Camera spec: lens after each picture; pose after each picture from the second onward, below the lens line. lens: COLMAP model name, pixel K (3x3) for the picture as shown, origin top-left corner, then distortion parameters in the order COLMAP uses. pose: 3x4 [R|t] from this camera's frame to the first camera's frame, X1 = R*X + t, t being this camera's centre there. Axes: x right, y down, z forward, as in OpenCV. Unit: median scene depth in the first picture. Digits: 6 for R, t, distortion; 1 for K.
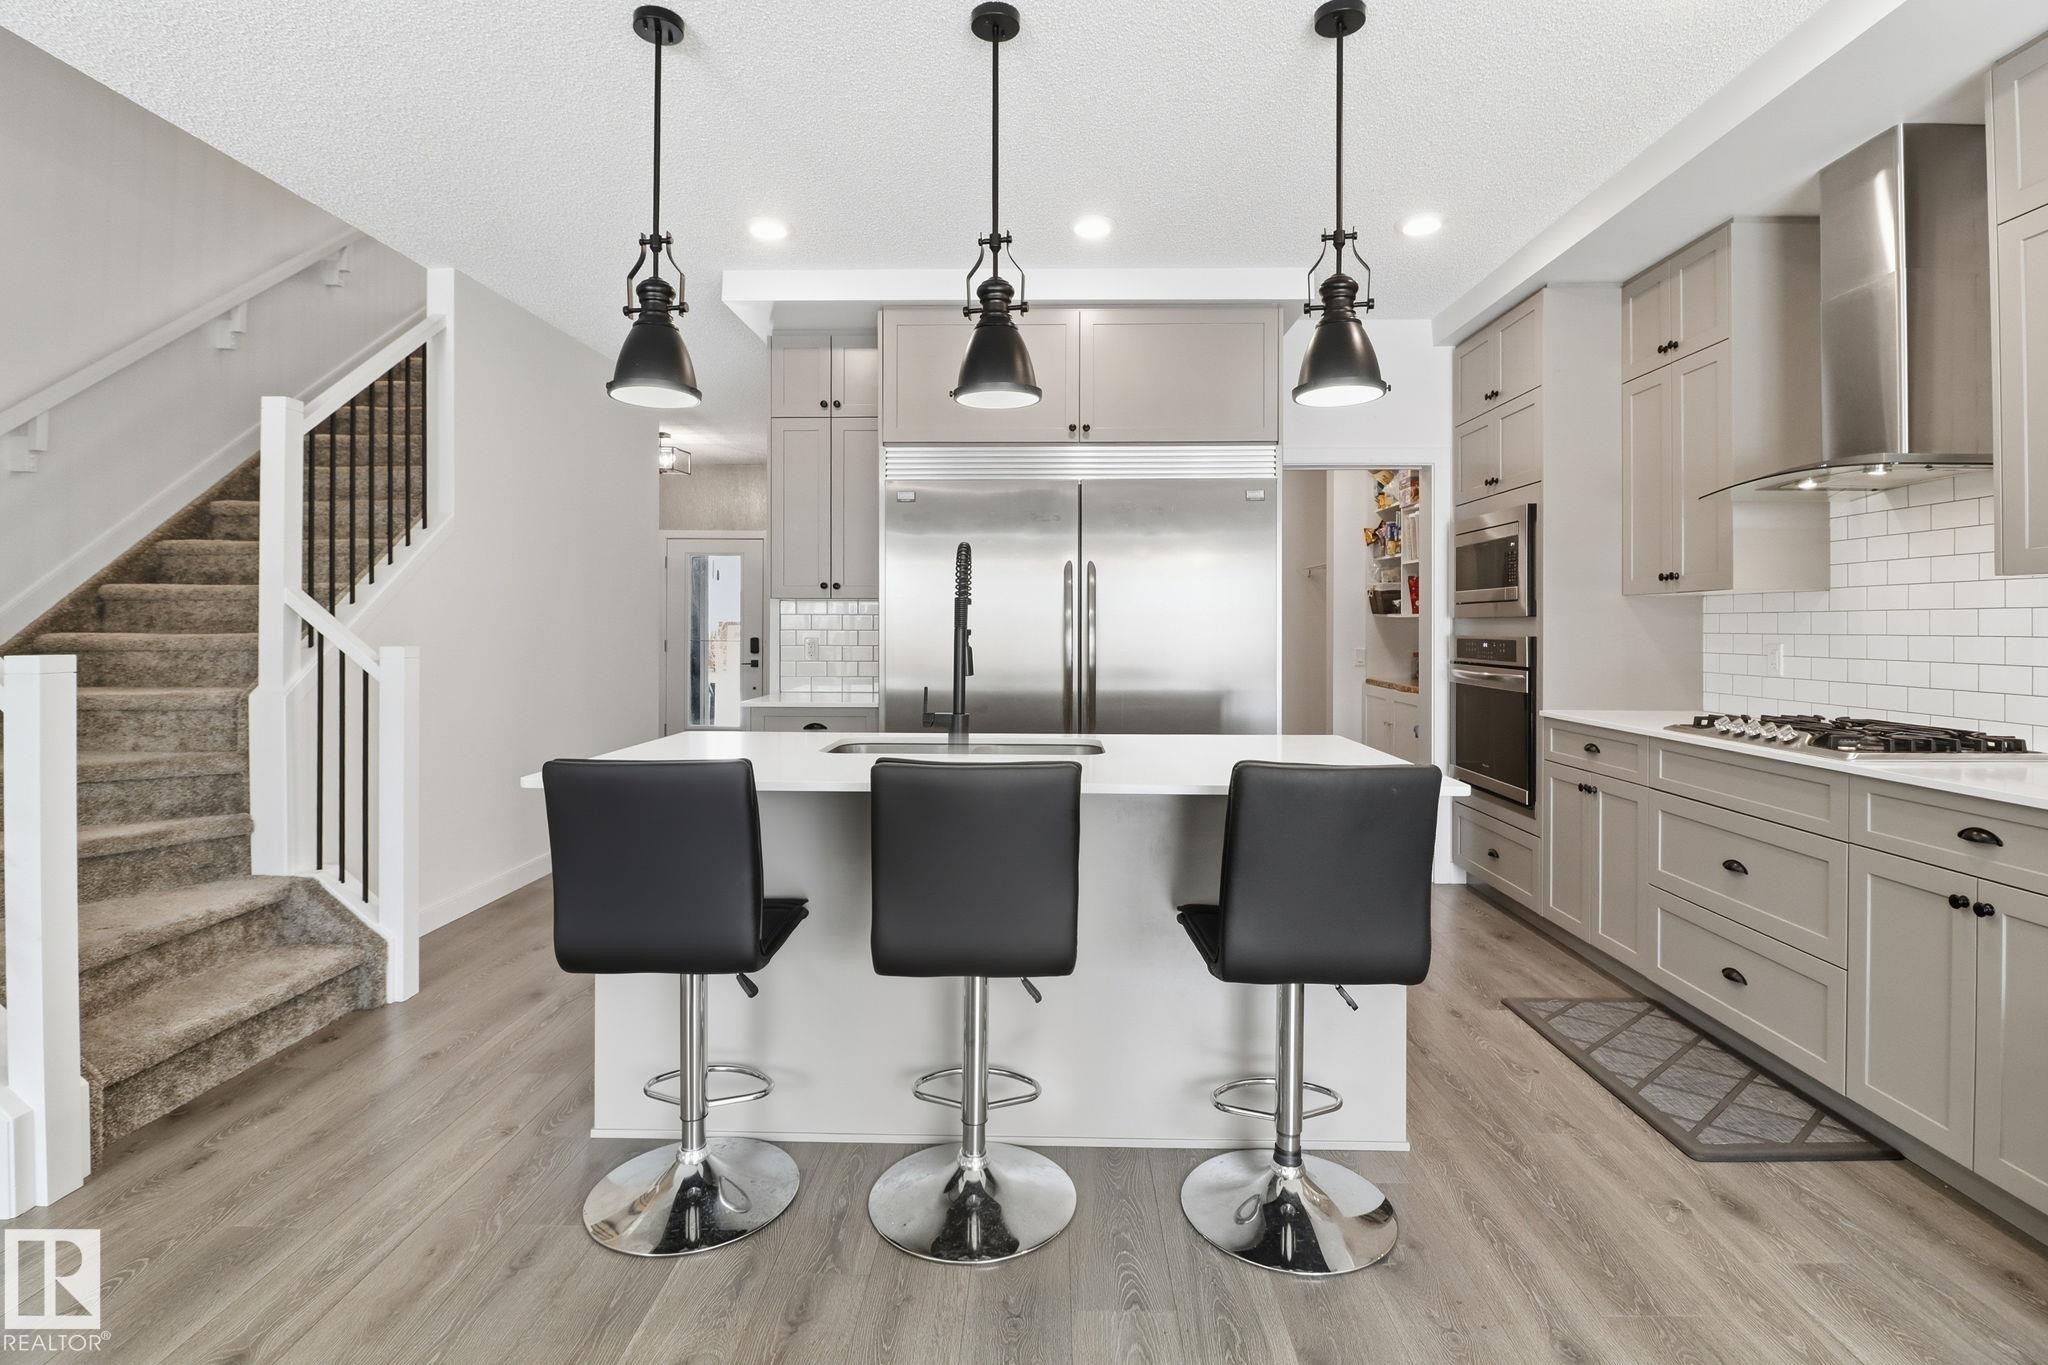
lens RADIAL K [[975.6, 0, 1024.1], [0, 975.6, 621.9], [0, 0, 1]] dist [0.003195, -0.010121]
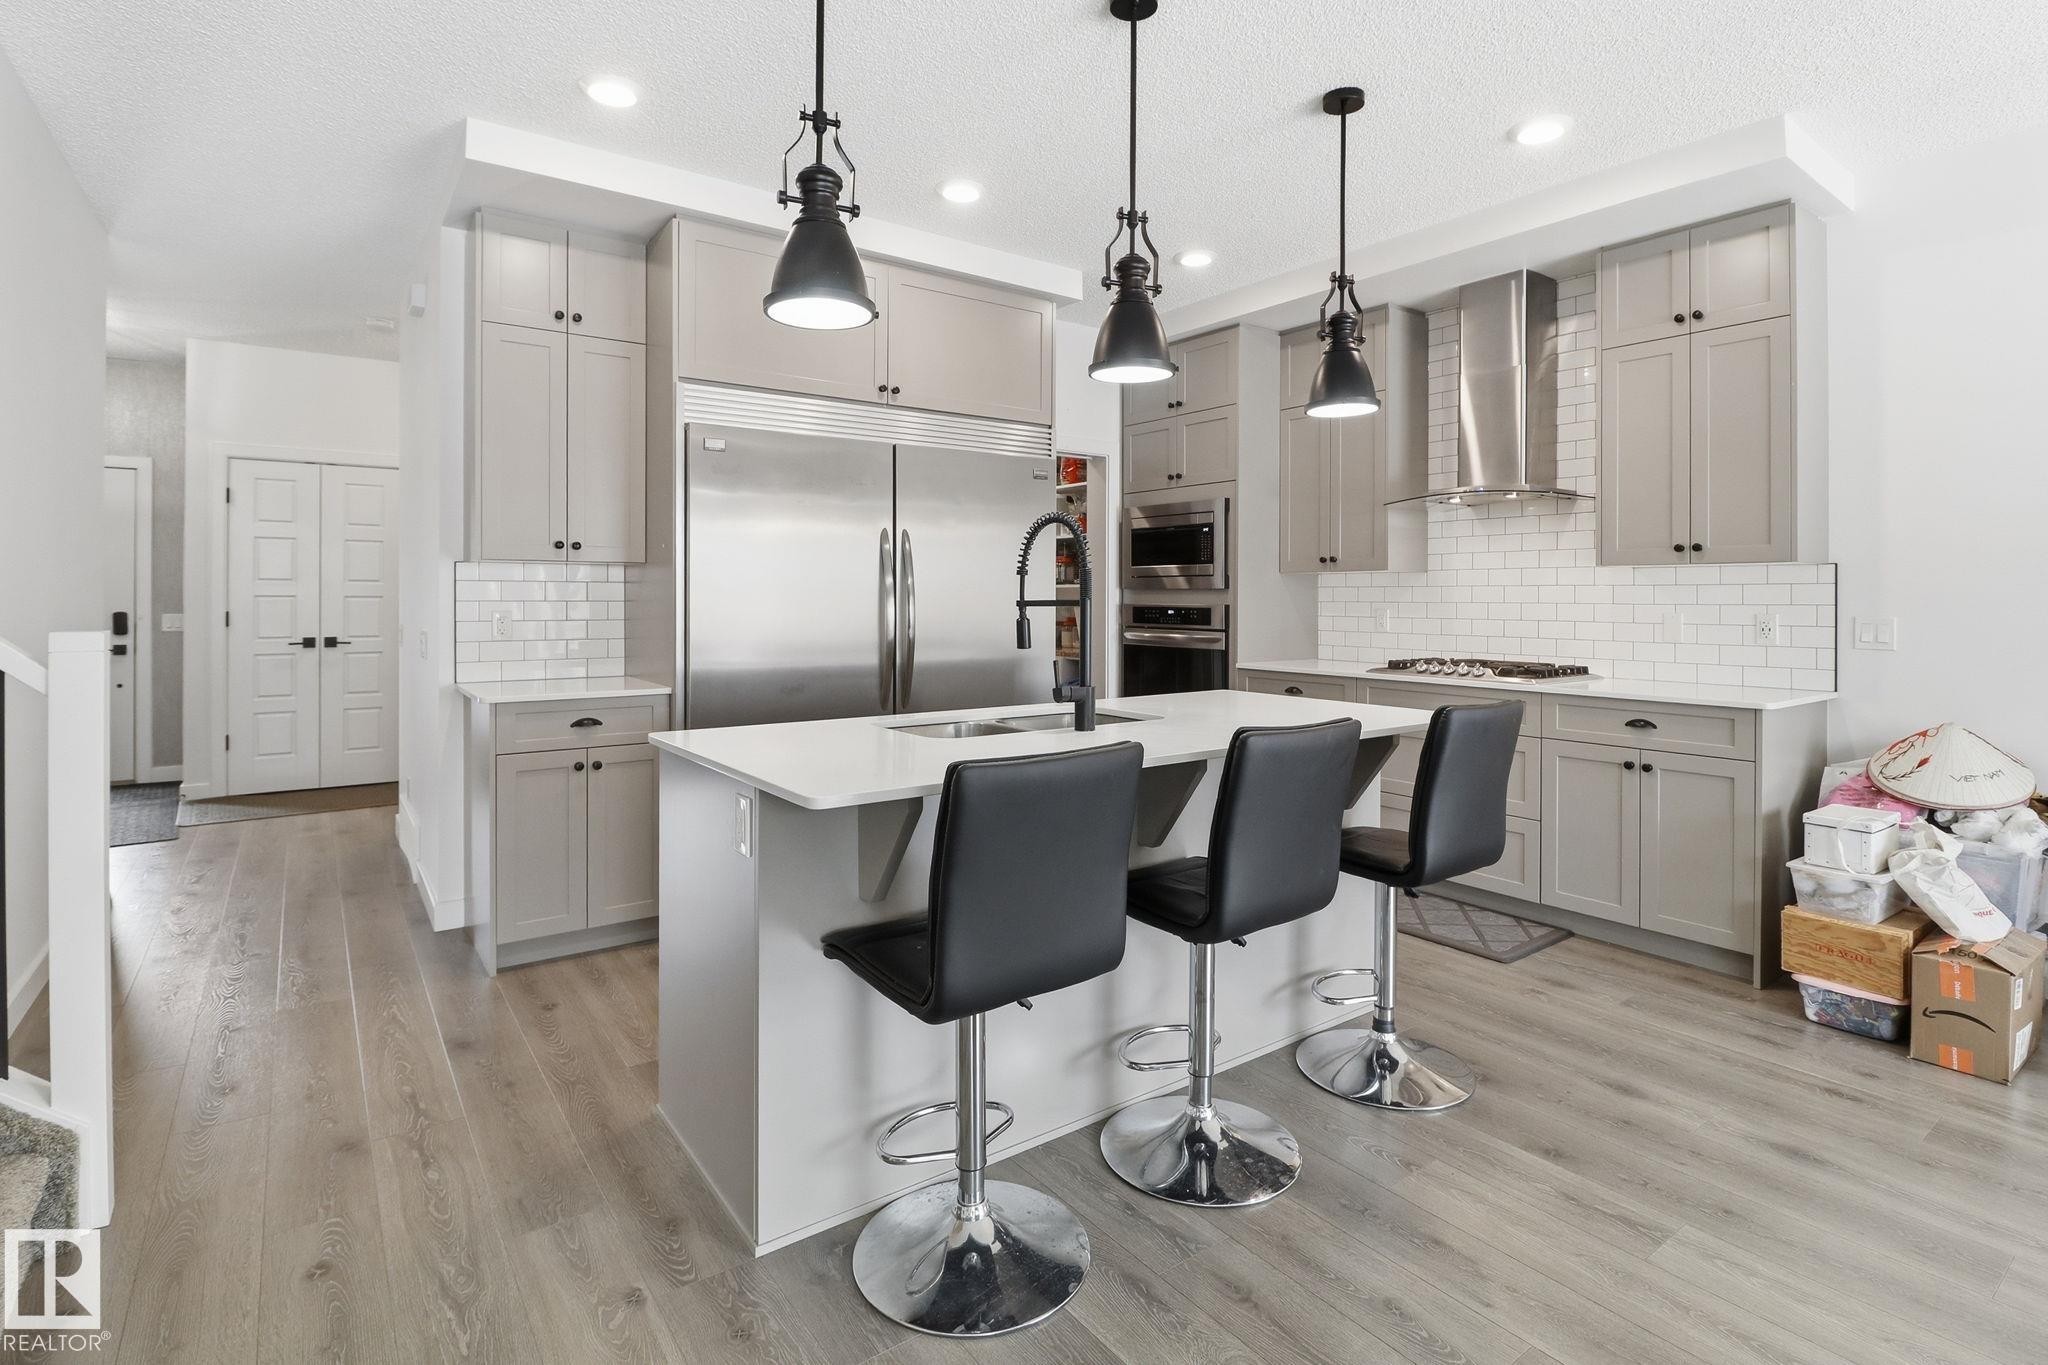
lens RADIAL K [[997.5, 0, 1017.3], [0, 997.5, 599.3], [0, 0, 1]] dist [-0.000707, -0.001026]
pose [[0.794926, -0.001546, 0.606704, -0.571784], [-0.003744, 0.999965, 0.007453, -0.000548], [-0.606695, -0.008196, 0.794893, 0.186548]]
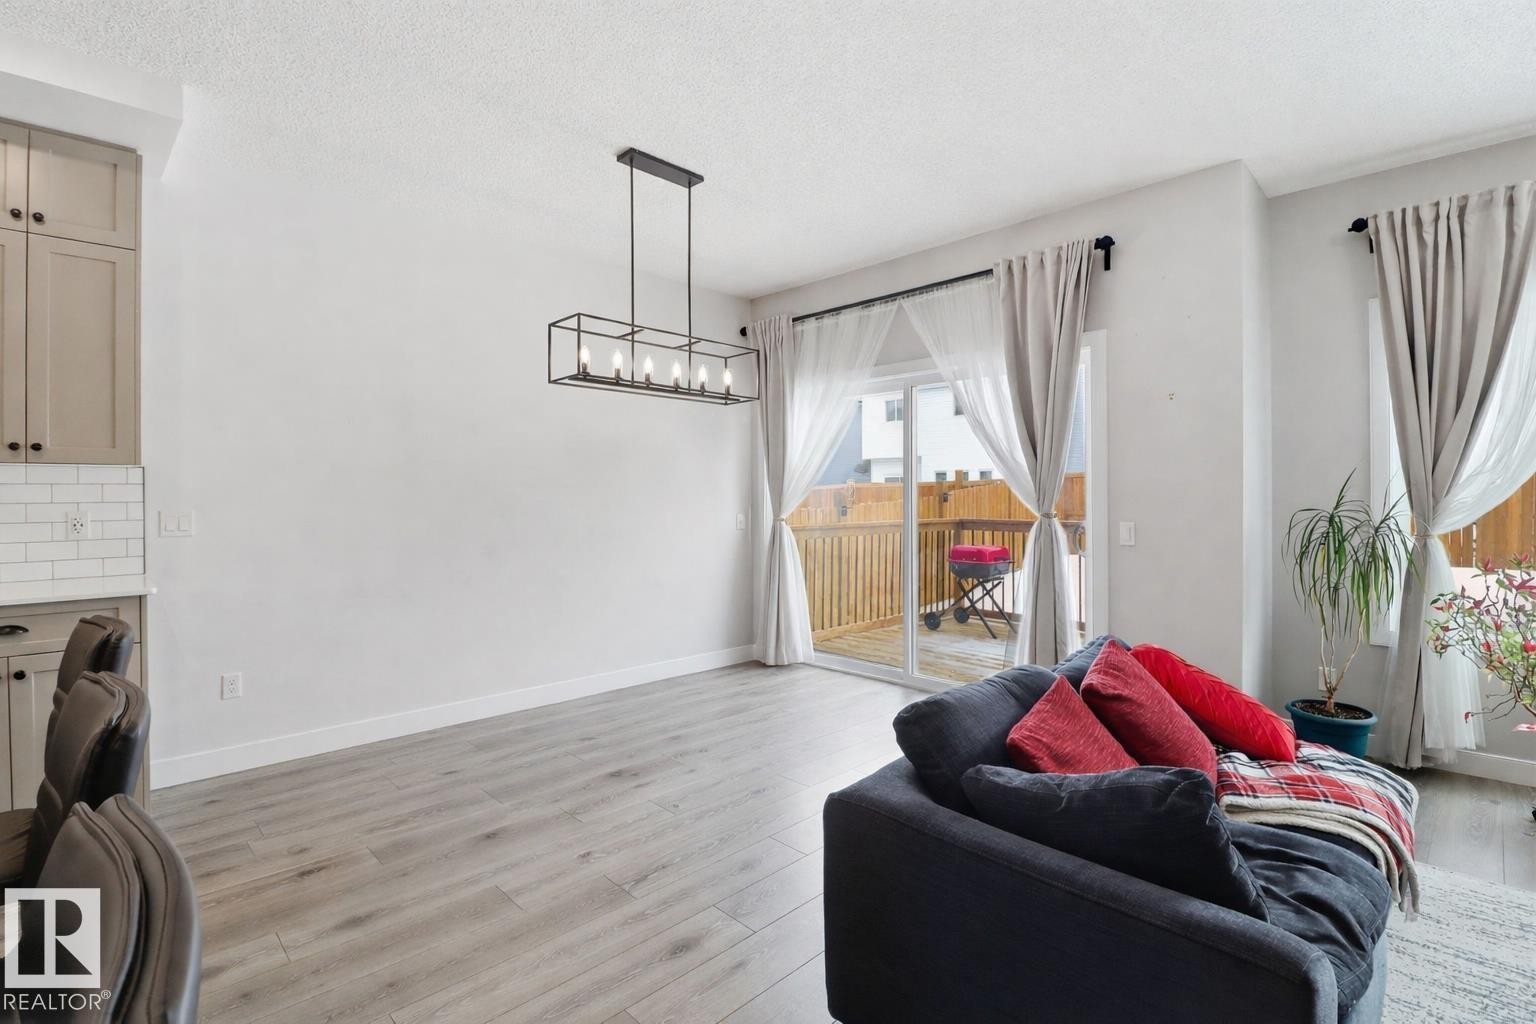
lens RADIAL K [[740.3, 0, 766.8], [0, 740.3, 486.6], [0, 0, 1]] dist [0.002963, 0.000395]
pose [[-0.701497, 0.005295, 0.712653, -0.466304], [0.001578, 0.999981, -0.005876, -0.002216], [-0.712671, -0.002998, -0.701492, 0.610530]]
